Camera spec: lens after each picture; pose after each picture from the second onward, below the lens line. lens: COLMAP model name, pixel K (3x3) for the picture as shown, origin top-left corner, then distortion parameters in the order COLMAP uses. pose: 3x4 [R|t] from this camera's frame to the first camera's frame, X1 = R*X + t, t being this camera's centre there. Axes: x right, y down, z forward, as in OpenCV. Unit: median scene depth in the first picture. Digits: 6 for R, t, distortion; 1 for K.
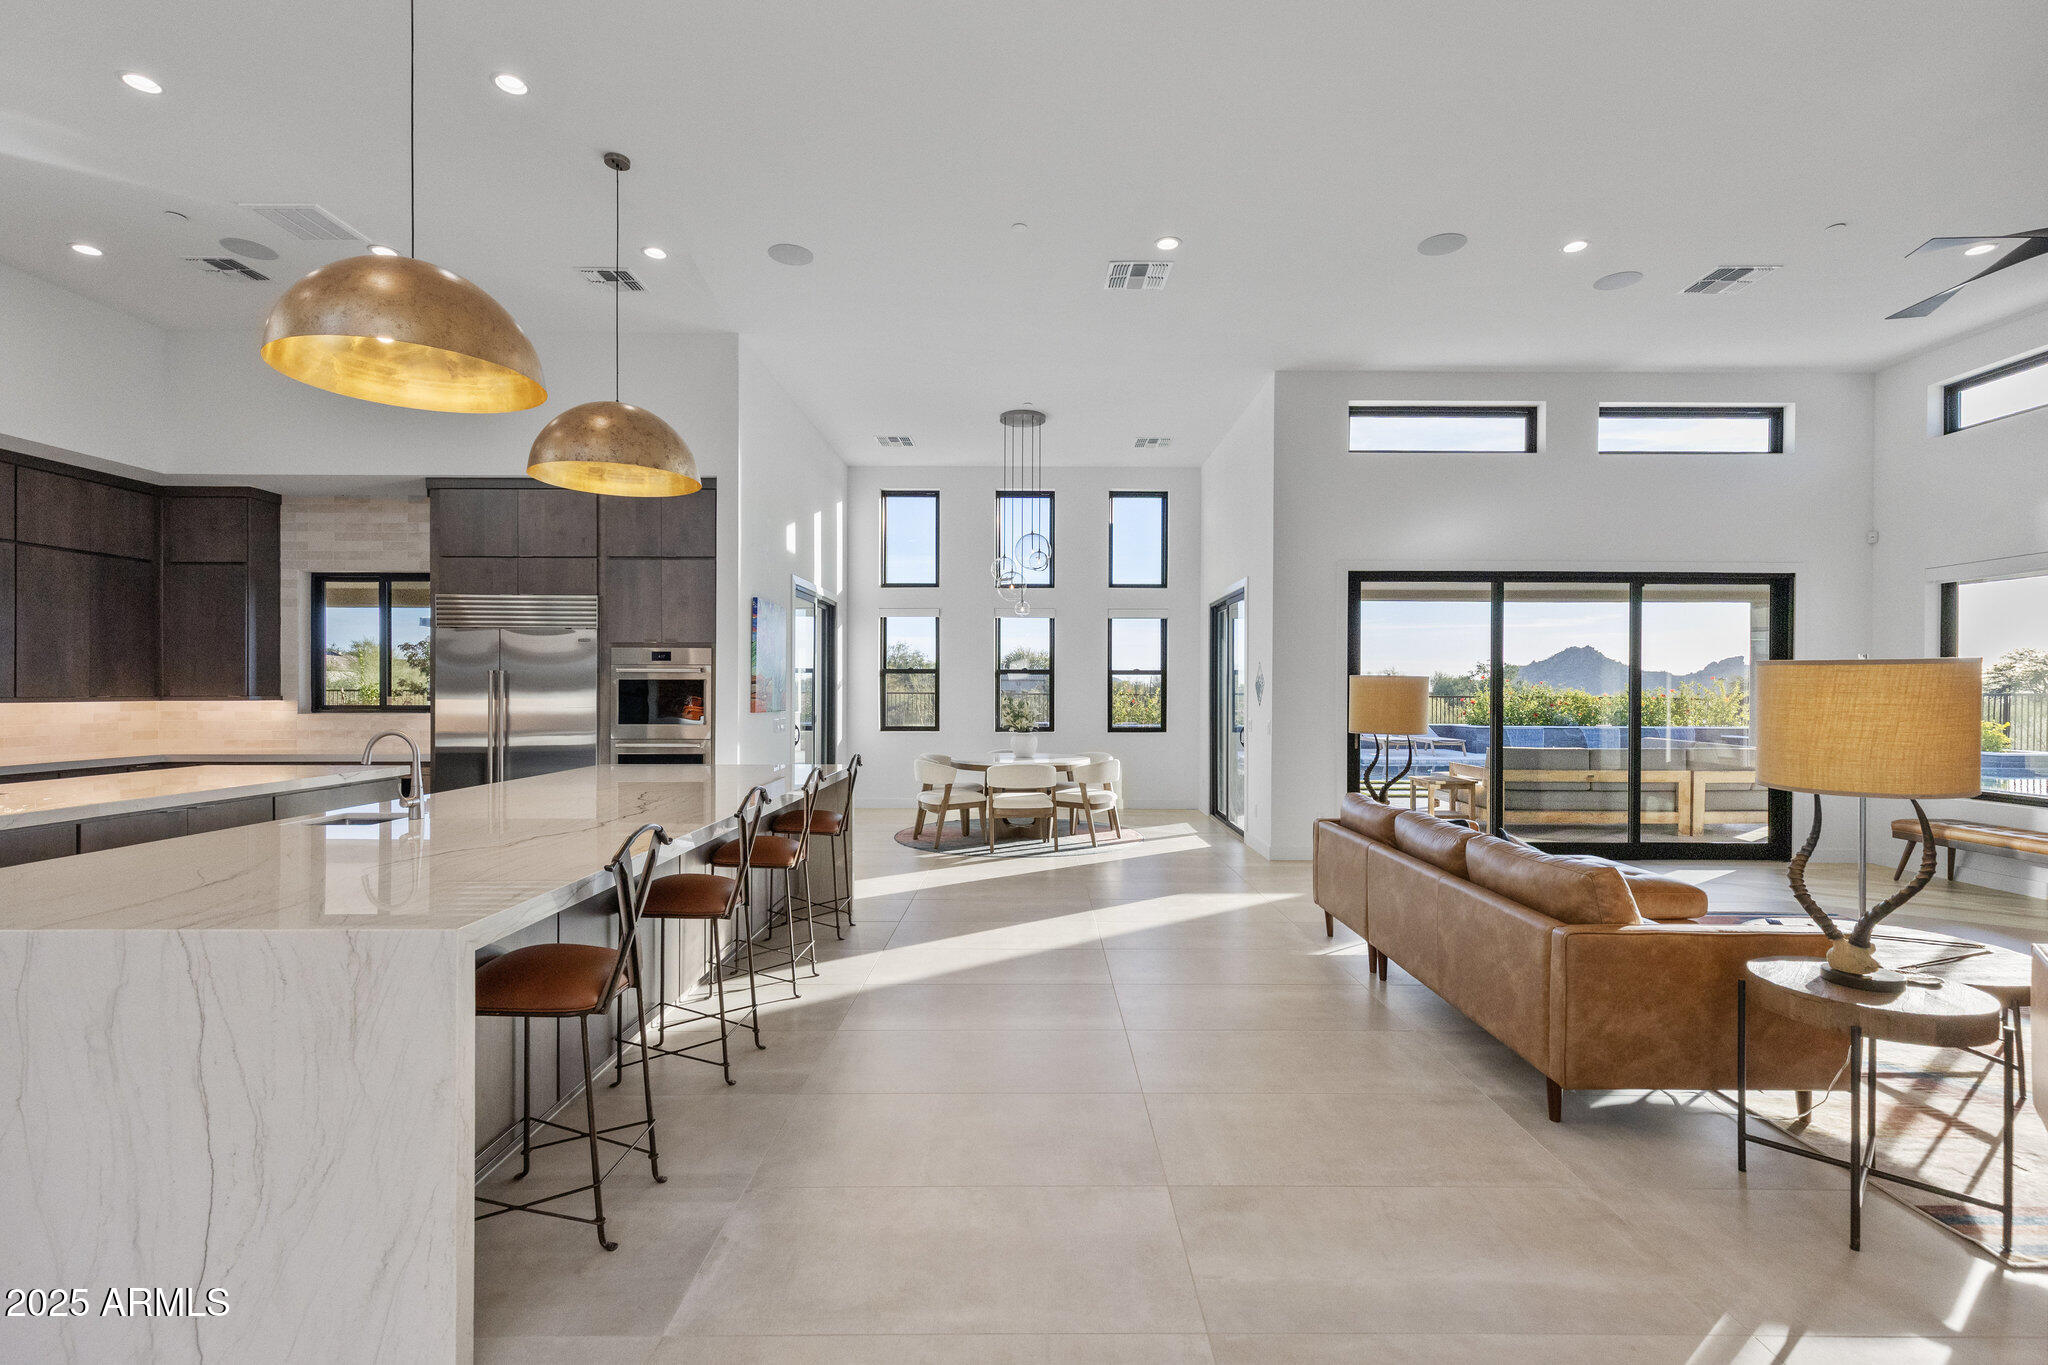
lens RADIAL K [[935.1, 0, 1024.1], [0, 935.1, 695.1], [0, 0, 1]] dist [0.003183, 0.000304]
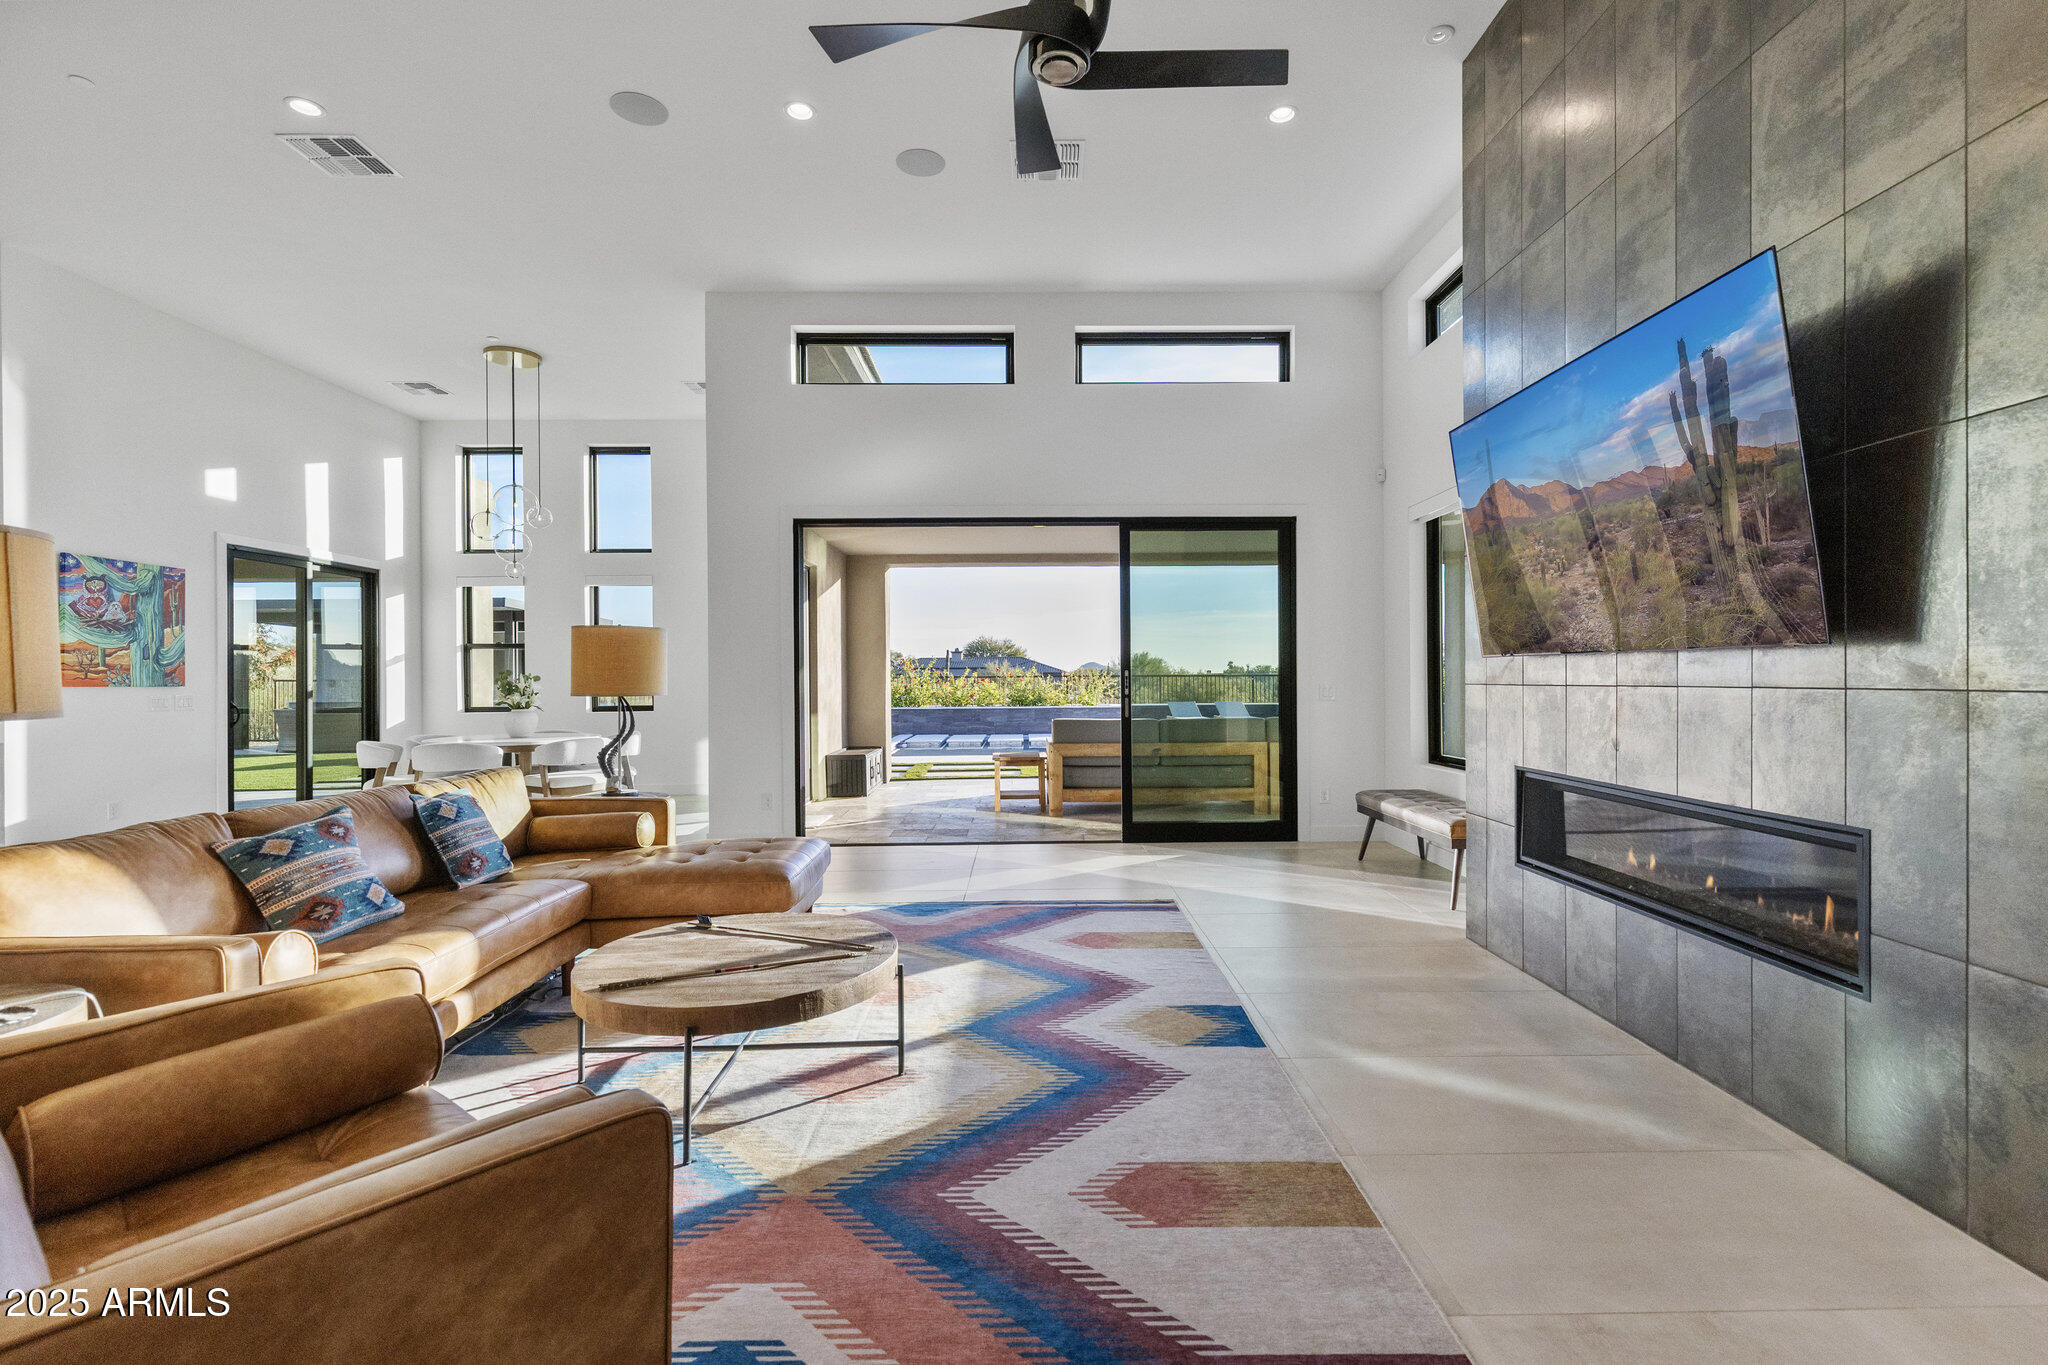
lens RADIAL K [[935.1, 0, 1021.4], [0, 935.1, 684.7], [0, 0, 1]] dist [0.003183, 0.000304]
pose [[0.999787, -0.012691, 0.016246, 0.477546], [0.012653, 0.999917, 0.002464, 0.020810], [-0.016276, -0.002258, 0.999865, 0.100577]]
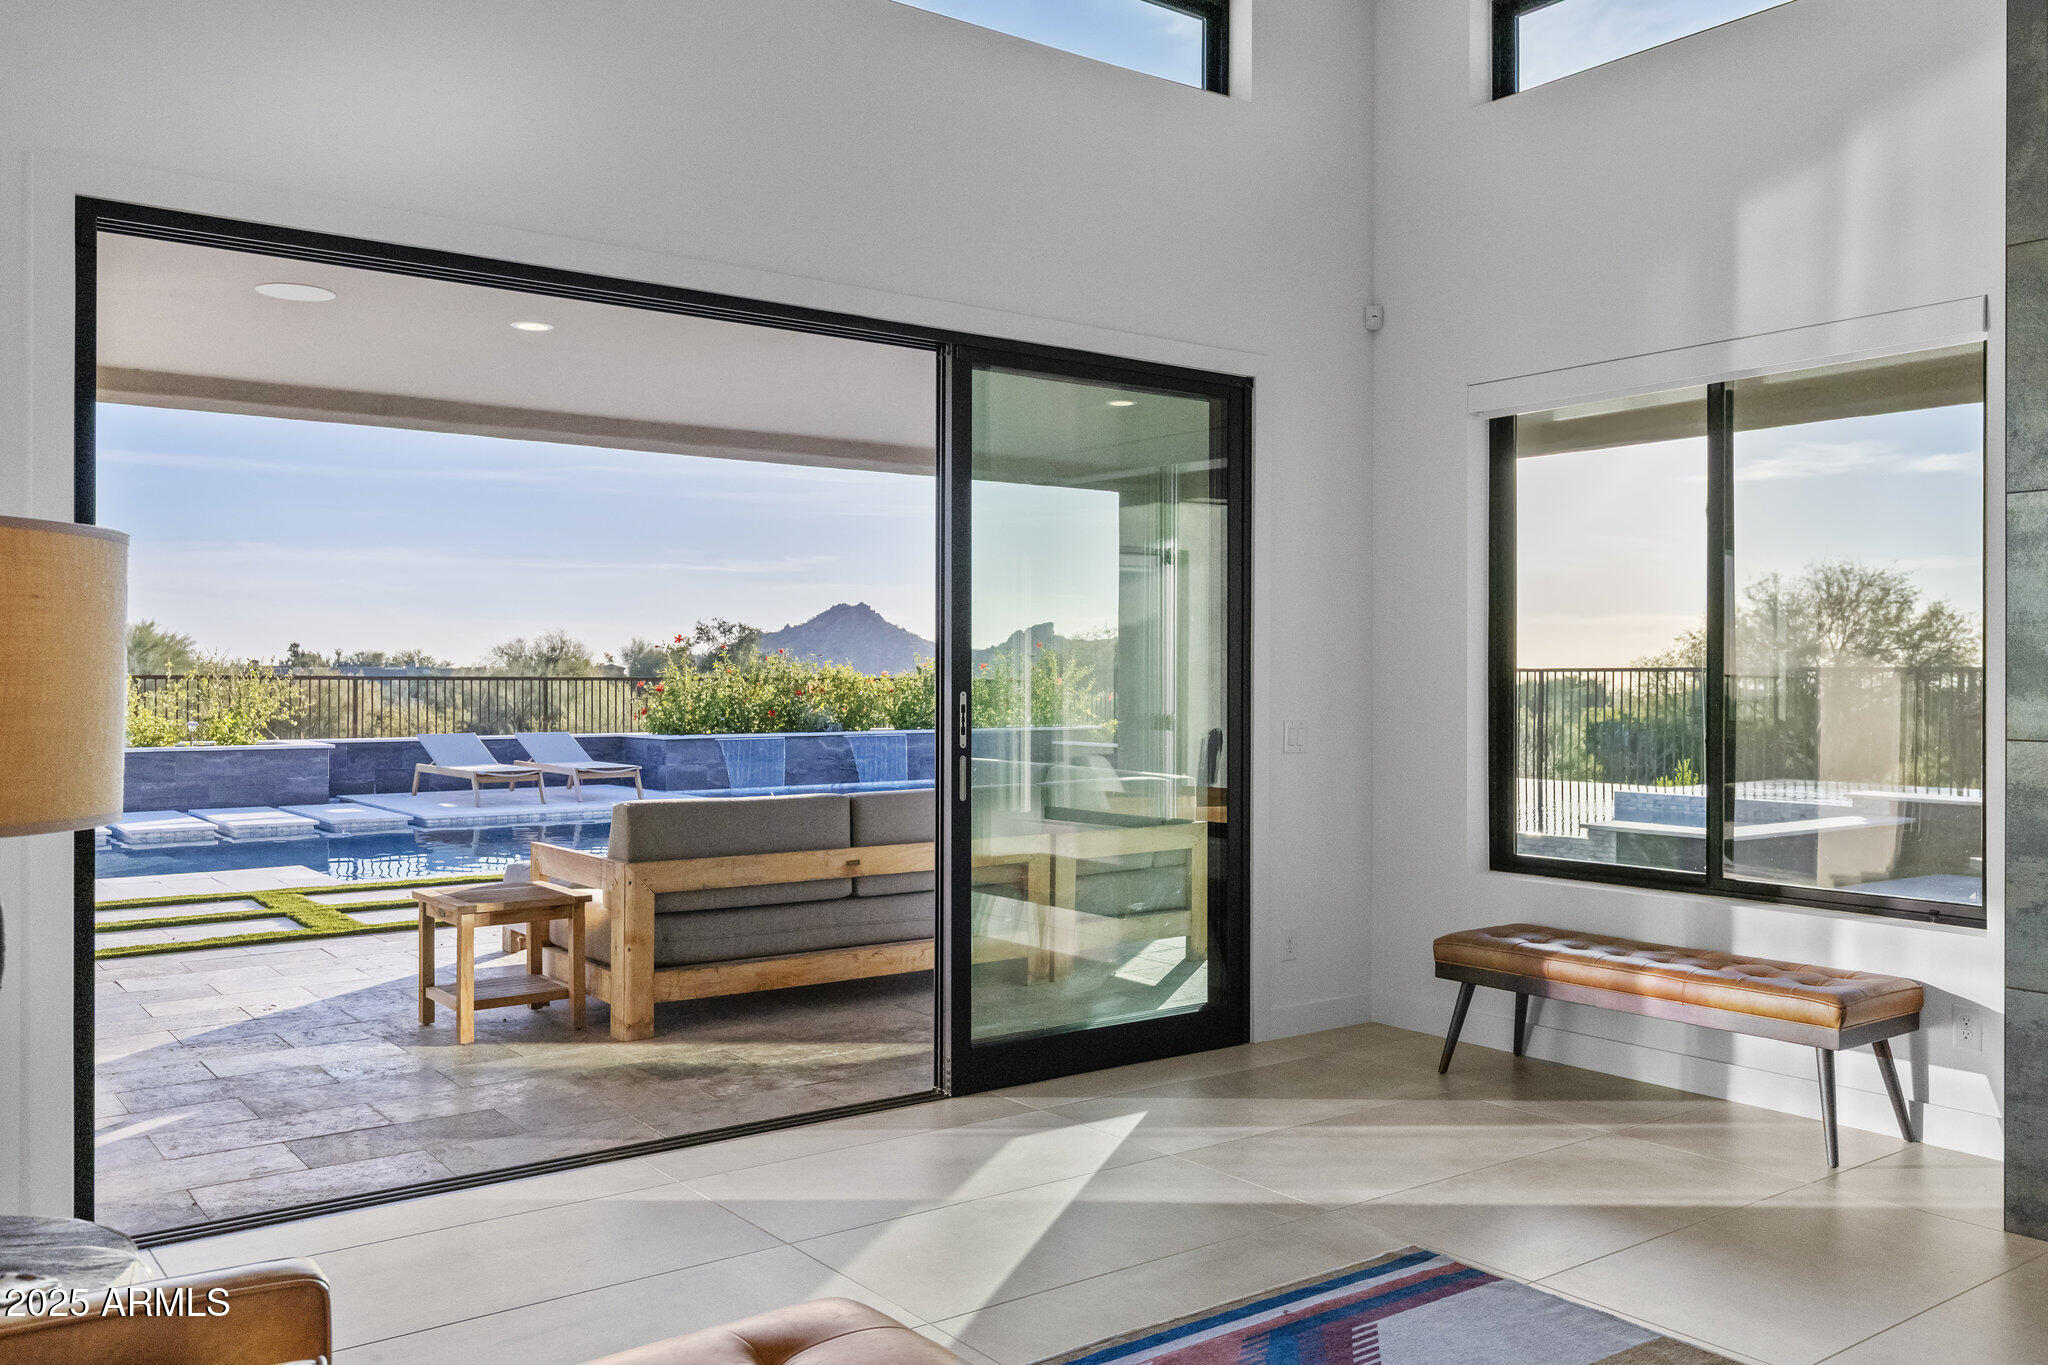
lens RADIAL K [[1750.6, 0, 1042.1], [0, 1750.6, 691.8], [0, 0, 1]] dist [0.092176, 0.007035]
pose [[0.799030, -0.009422, 0.601217, 0.222879], [0.005488, 0.999950, 0.008377, 0.007126], [-0.601266, -0.003394, 0.799042, 0.358212]]
